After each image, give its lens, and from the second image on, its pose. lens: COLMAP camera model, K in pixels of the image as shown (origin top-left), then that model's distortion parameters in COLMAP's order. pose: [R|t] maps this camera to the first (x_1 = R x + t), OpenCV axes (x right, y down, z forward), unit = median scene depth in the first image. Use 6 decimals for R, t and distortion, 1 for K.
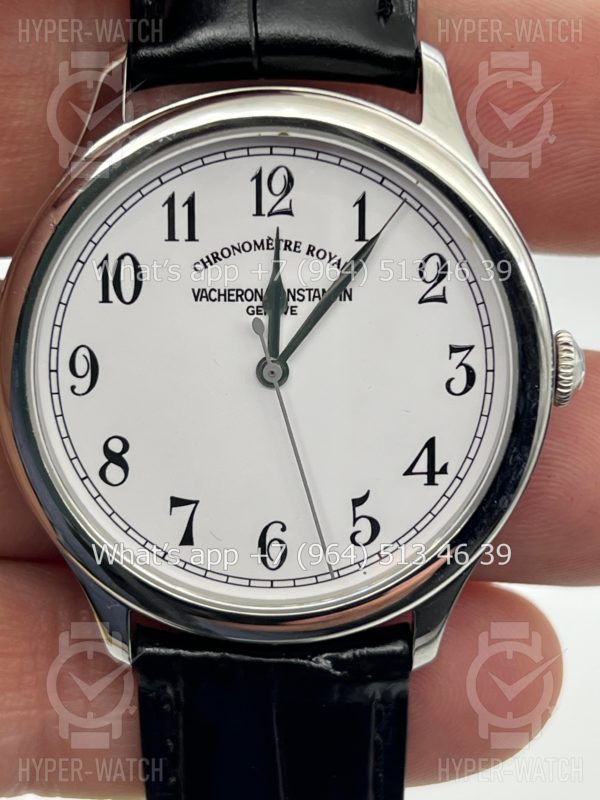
lens RADIAL K [[1902.7, 0, 303.1], [0, 1902.7, 394.0], [0, 0, 1]] dist [0.226181, 0.000000]
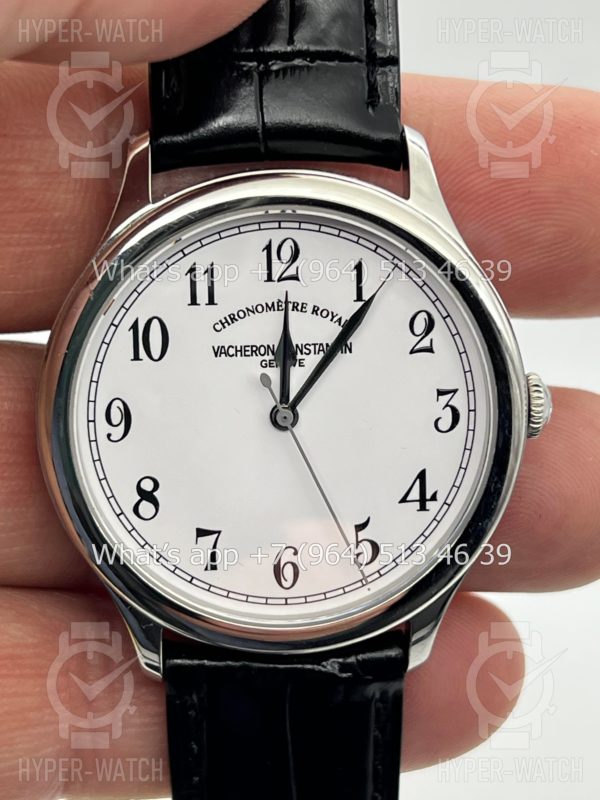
lens RADIAL K [[1902.7, 0, 316.1], [0, 1902.7, 392.4], [0, 0, 1]] dist [0.226181, 0.000000]
pose [[0.997019, -0.026632, 0.072411, -0.079250], [0.025636, 0.999564, 0.014650, -0.042442], [-0.072770, -0.012750, 0.997267, -0.142563]]
